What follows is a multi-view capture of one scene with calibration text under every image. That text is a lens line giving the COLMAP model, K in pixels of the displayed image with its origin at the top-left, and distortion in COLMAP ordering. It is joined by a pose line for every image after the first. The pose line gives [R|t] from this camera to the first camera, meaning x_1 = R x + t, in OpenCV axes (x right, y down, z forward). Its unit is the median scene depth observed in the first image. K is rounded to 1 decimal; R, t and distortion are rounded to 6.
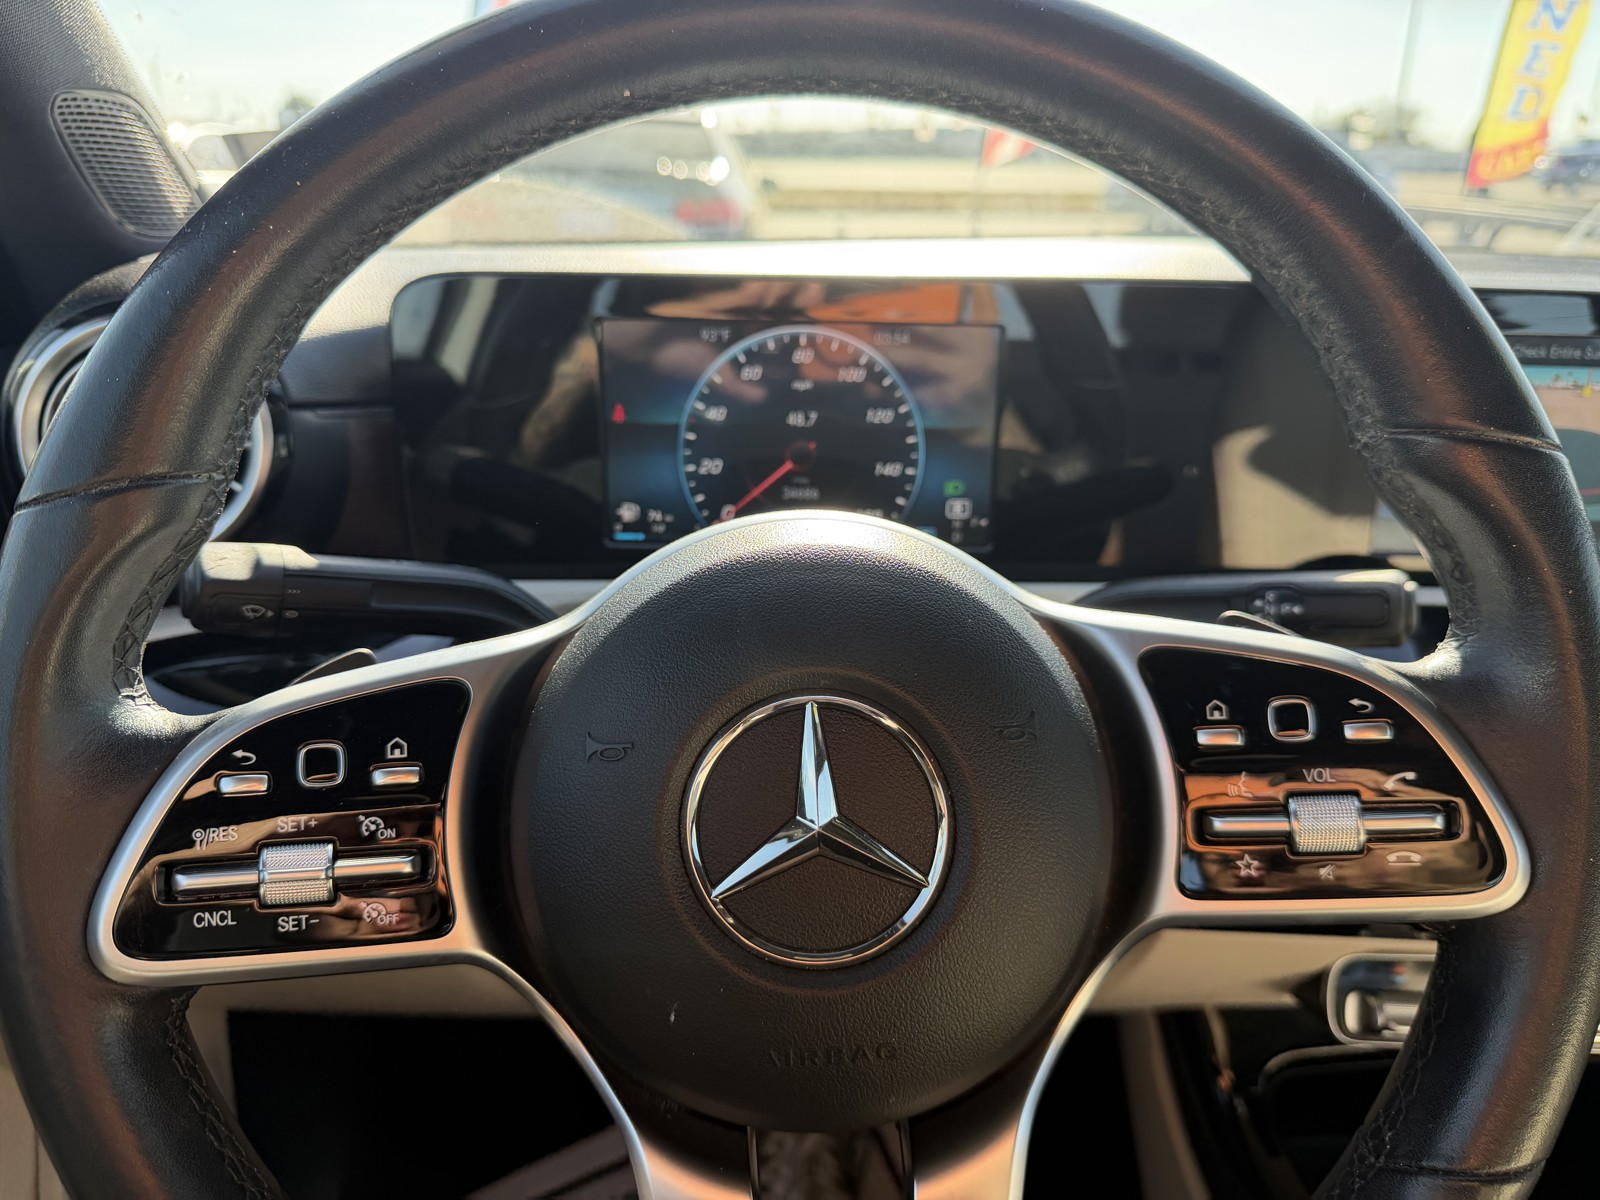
lens RADIAL K [[1109.4, 0, 796.4], [0, 1109.4, 596.9], [0, 0, 1]] dist [0.078262, -0.102024]
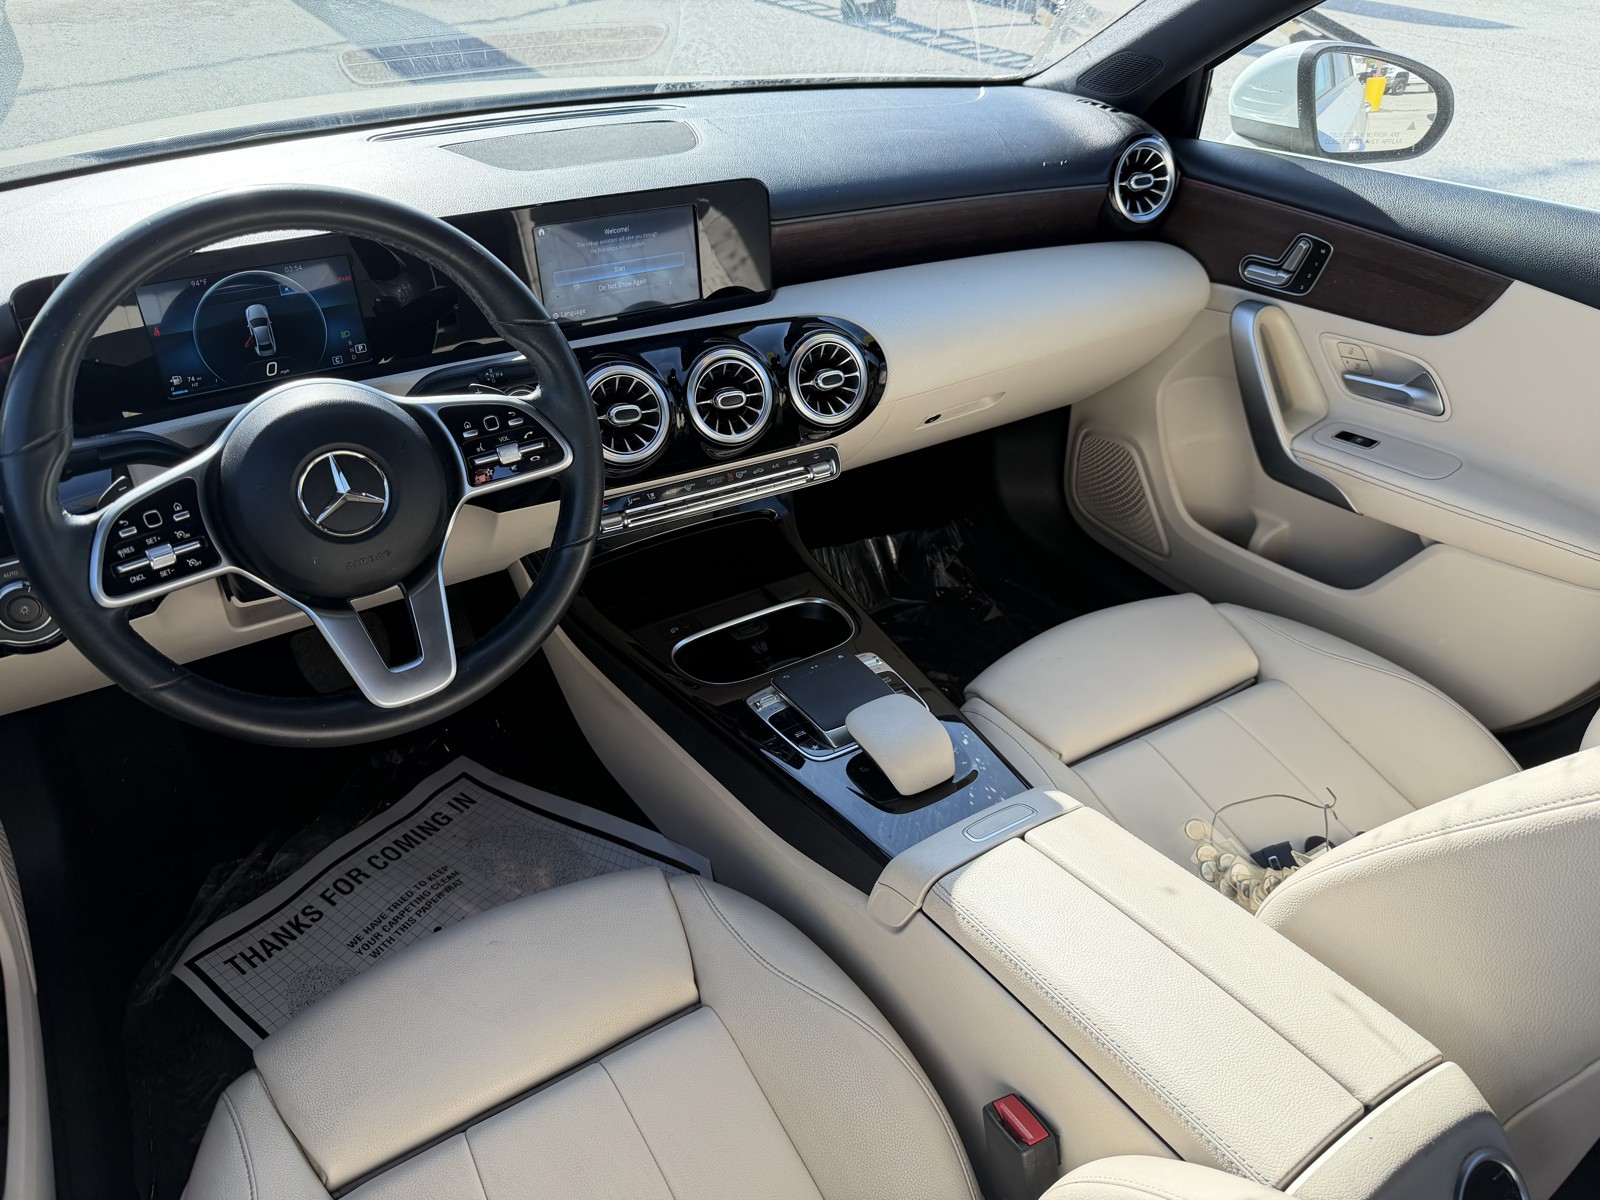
lens RADIAL K [[1109.4, 0, 796.4], [0, 1109.4, 596.9], [0, 0, 1]] dist [0.078262, -0.102024]
pose [[0.858447, -0.295746, 0.419051, -0.251522], [0.162045, 0.931557, 0.325490, -0.301982], [-0.486632, -0.211511, 0.847616, -2.050626]]
